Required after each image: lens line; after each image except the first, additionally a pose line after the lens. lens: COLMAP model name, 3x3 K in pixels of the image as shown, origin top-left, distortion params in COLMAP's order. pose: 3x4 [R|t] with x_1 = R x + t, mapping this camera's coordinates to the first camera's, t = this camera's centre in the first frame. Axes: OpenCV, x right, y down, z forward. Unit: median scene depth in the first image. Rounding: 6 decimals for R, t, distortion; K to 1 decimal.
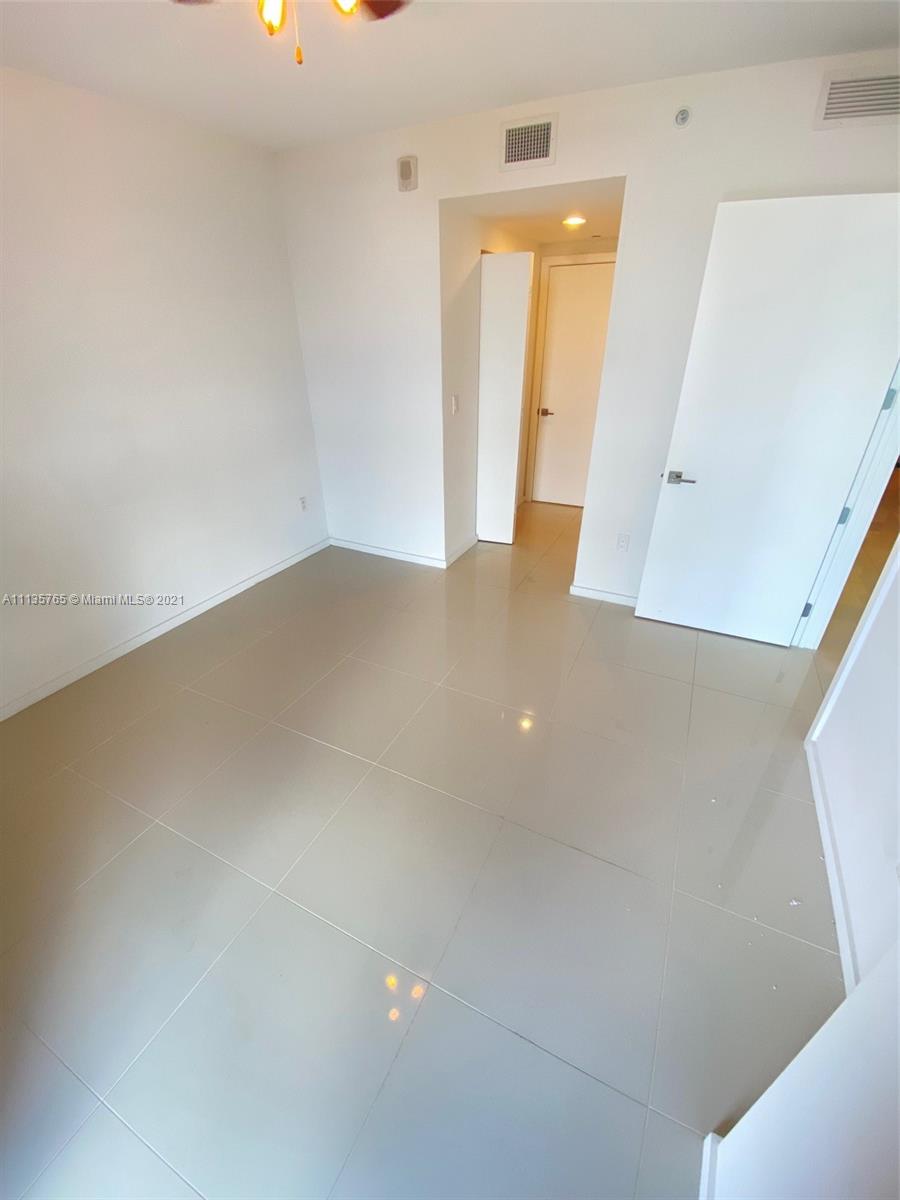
lens RADIAL K [[481.5, 0, 450.0], [0, 481.5, 600.0], [0, 0, 1]] dist [0.026343, -0.029278]
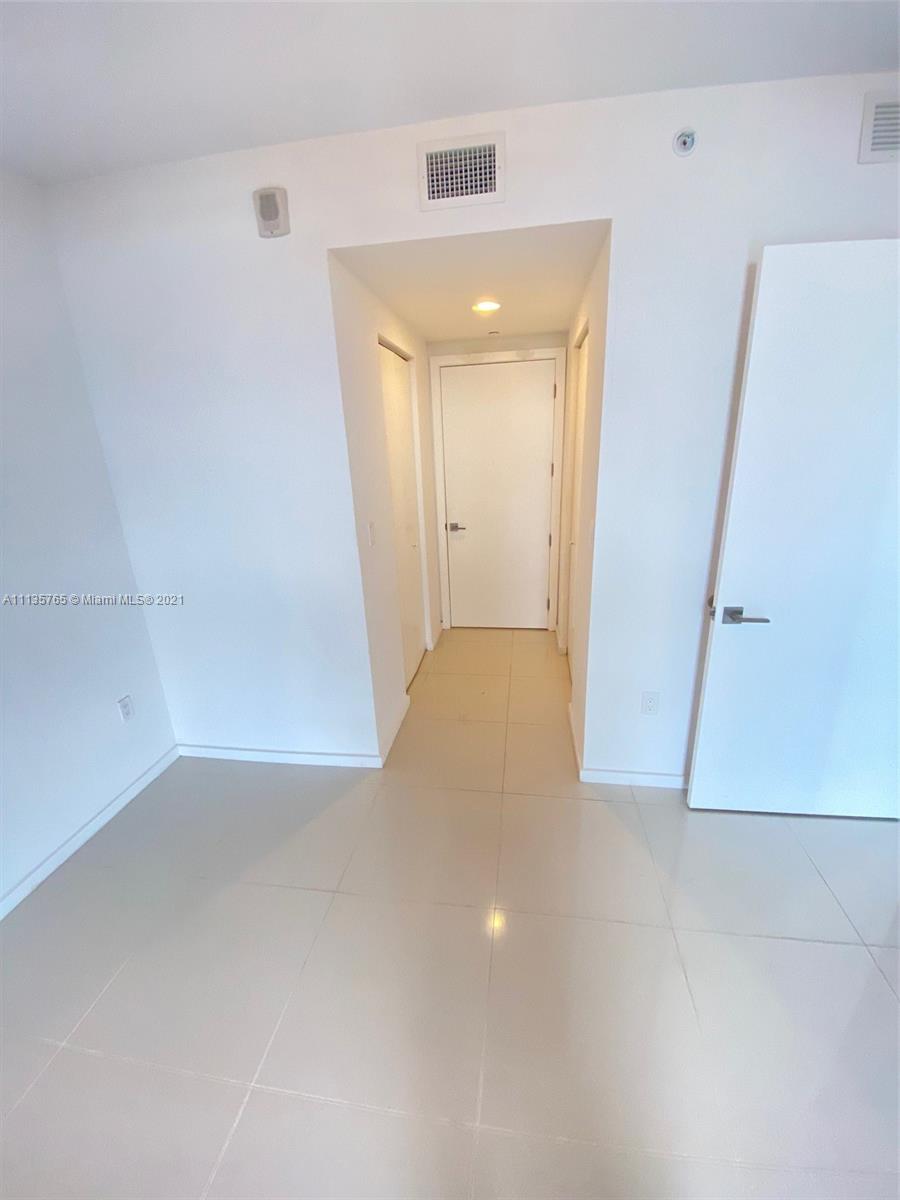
lens RADIAL K [[481.5, 0, 450.0], [0, 481.5, 600.0], [0, 0, 1]] dist [0.026343, -0.029278]
pose [[0.949396, -0.125686, 0.287838, -0.113348], [0.179705, 0.968986, -0.169621, -0.226073], [-0.257592, 0.212763, 0.942538, 0.439719]]
